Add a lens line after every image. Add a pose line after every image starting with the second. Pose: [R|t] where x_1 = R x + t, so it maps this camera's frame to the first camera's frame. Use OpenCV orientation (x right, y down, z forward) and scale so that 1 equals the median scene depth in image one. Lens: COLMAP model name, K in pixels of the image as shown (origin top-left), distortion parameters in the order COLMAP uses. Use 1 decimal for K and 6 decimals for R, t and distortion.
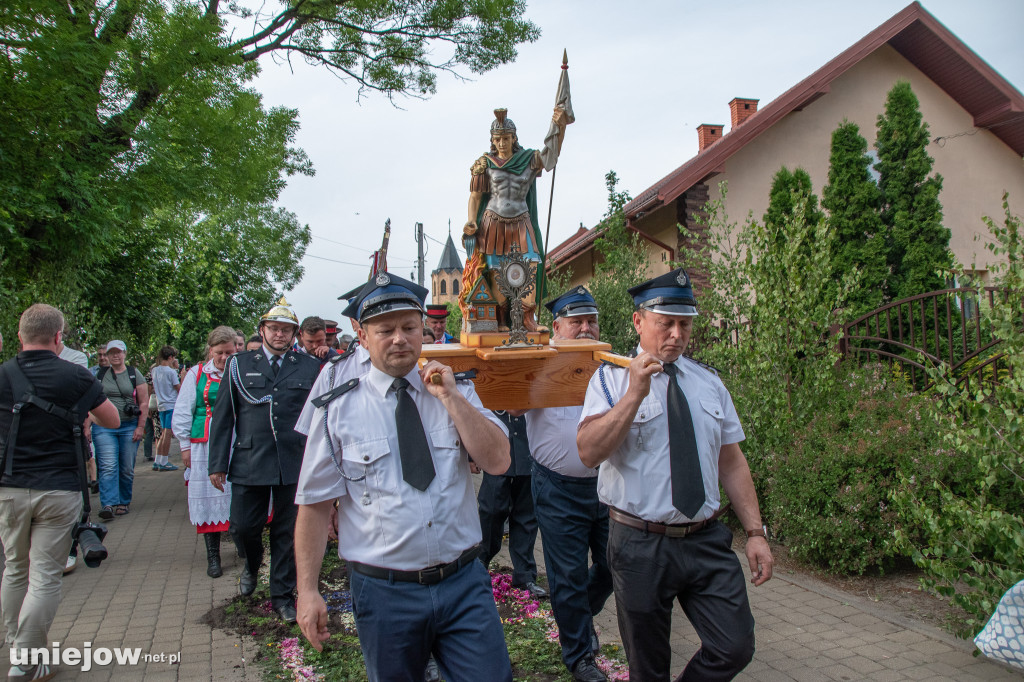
lens RADIAL K [[822.1, 0, 512.3], [0, 822.1, 344.5], [0, 0, 1]] dist [-0.171192, 0.151069]
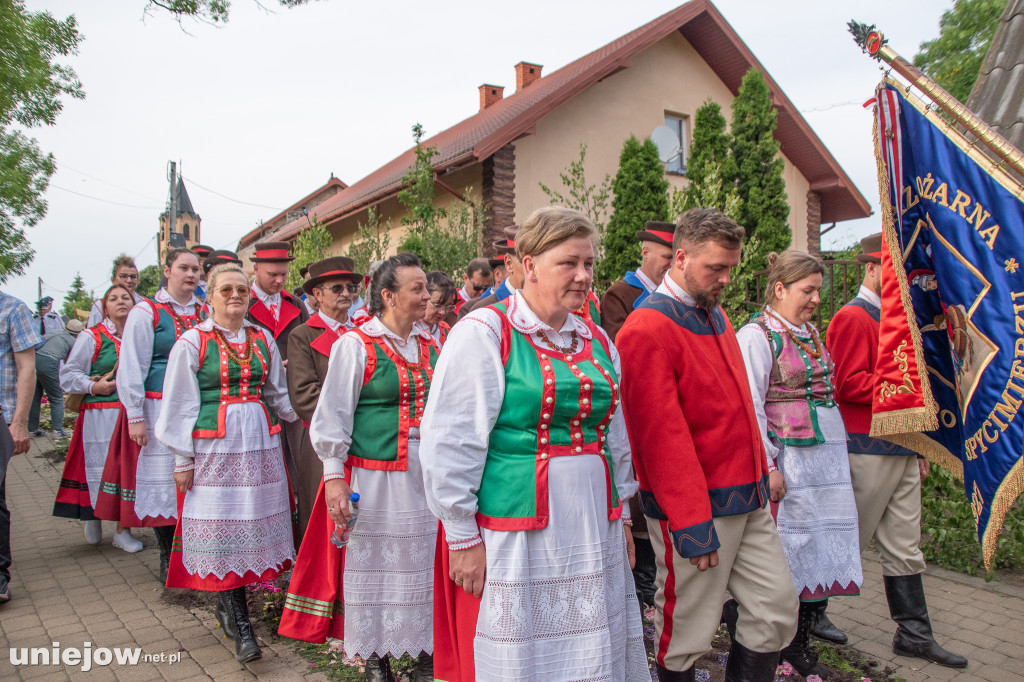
lens RADIAL K [[822.1, 0, 512.3], [0, 822.1, 344.5], [0, 0, 1]] dist [-0.171192, 0.151069]
pose [[0.944979, 0.015260, 0.326773, -0.094415], [-0.033349, 0.998201, 0.049827, 0.002760], [-0.325425, -0.057983, 0.943788, 0.018091]]
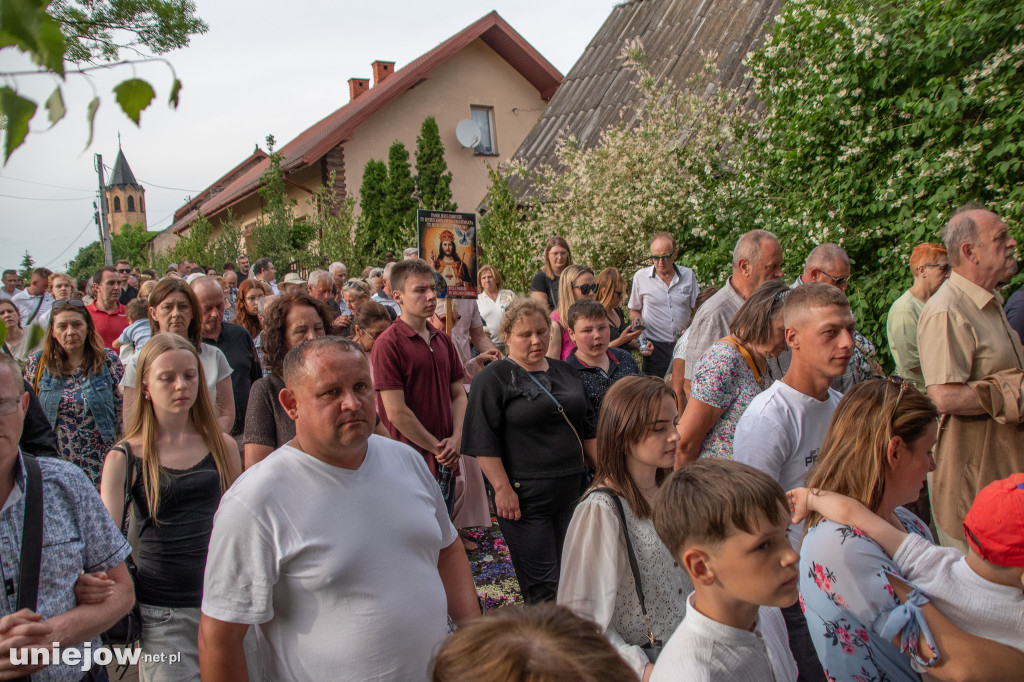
lens RADIAL K [[818.0, 0, 513.4], [0, 818.0, 347.5], [0, 0, 1]] dist [-0.158713, 0.134194]
pose [[0.928763, -0.072911, 0.363433, -0.006947], [0.029590, 0.991919, 0.123377, -0.023072], [-0.369492, -0.103834, 0.923415, -0.382912]]
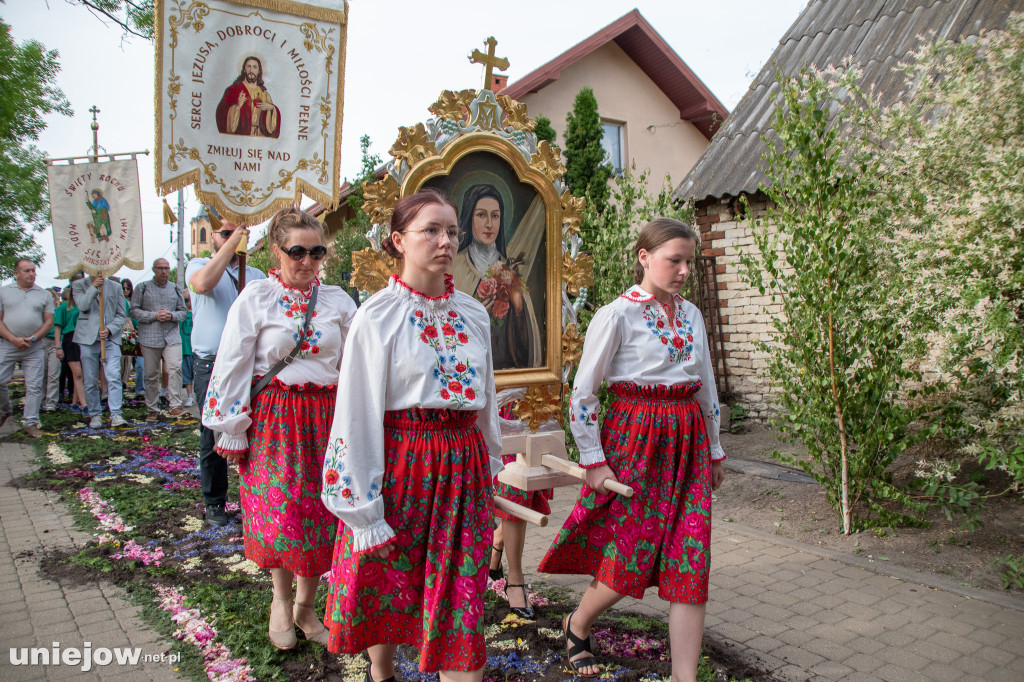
lens RADIAL K [[818.0, 0, 513.4], [0, 818.0, 347.5], [0, 0, 1]] dist [-0.158713, 0.134194]
pose [[0.958684, 0.013786, 0.284140, 0.008381], [-0.030124, 0.998129, 0.053209, 0.010676], [-0.282875, -0.059571, 0.957305, -0.122272]]
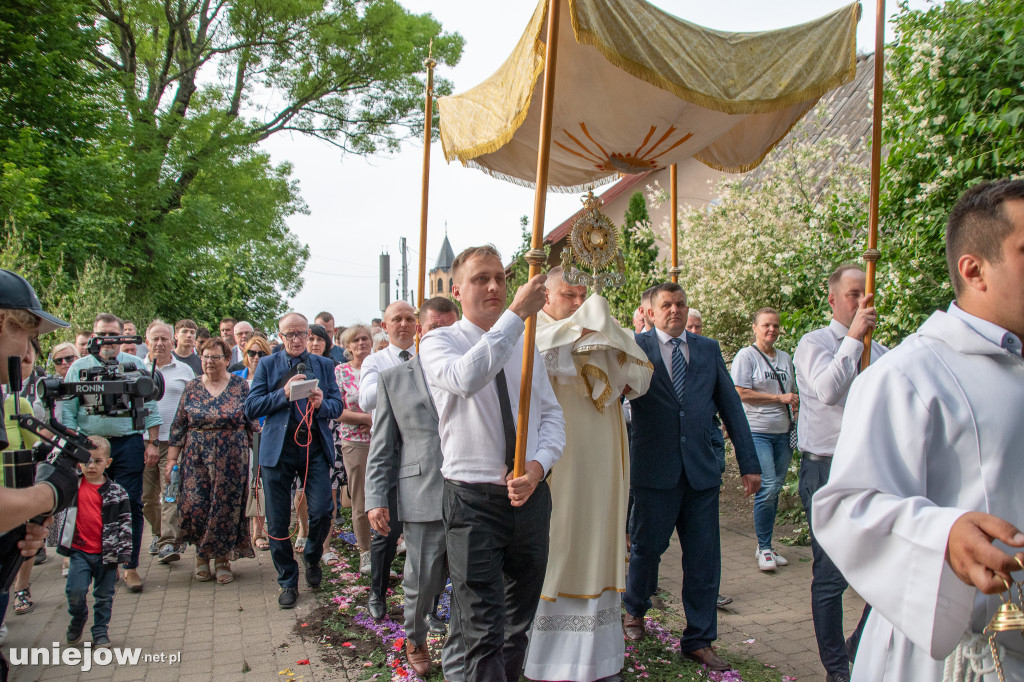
lens RADIAL K [[818.0, 0, 513.4], [0, 818.0, 347.5], [0, 0, 1]] dist [-0.158713, 0.134194]
pose [[0.999988, -0.001190, -0.004686, 0.116399], [0.001240, 0.999943, 0.010626, -0.005079], [0.004673, -0.010632, 0.999933, -0.400263]]
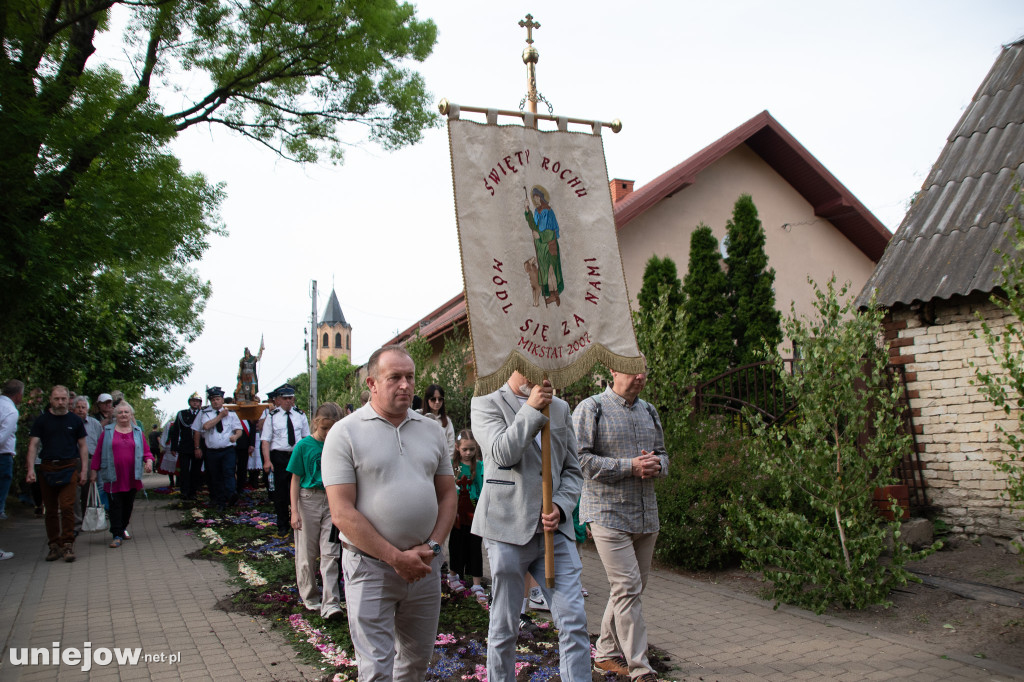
lens RADIAL K [[818.0, 0, 513.4], [0, 818.0, 347.5], [0, 0, 1]] dist [-0.158713, 0.134194]
pose [[0.988682, 0.020628, 0.148603, -0.033025], [-0.011164, 0.997872, -0.064245, 0.000574], [-0.149612, 0.061859, 0.986808, -0.108793]]
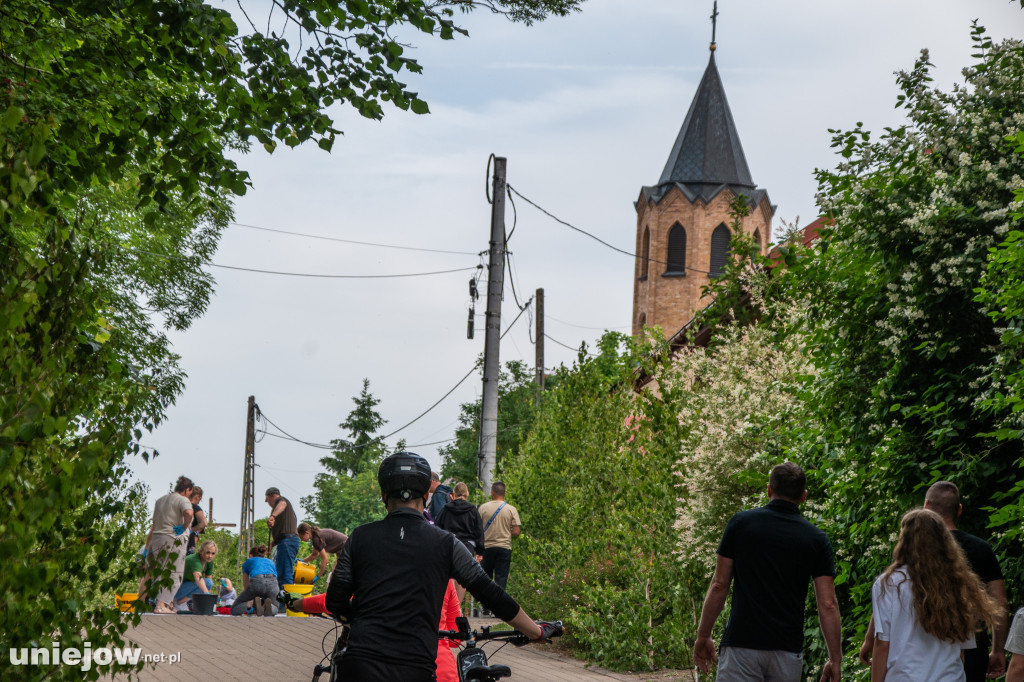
lens RADIAL K [[3675.7, 0, 512.0], [0, 3675.7, 341.0], [0, 0, 1]] dist [0.860851, 0.169540]
pose [[0.986746, 0.055228, -0.152588, 0.400871], [-0.059888, 0.997863, -0.026115, -0.026441], [0.150819, 0.034907, 0.987945, -1.801568]]
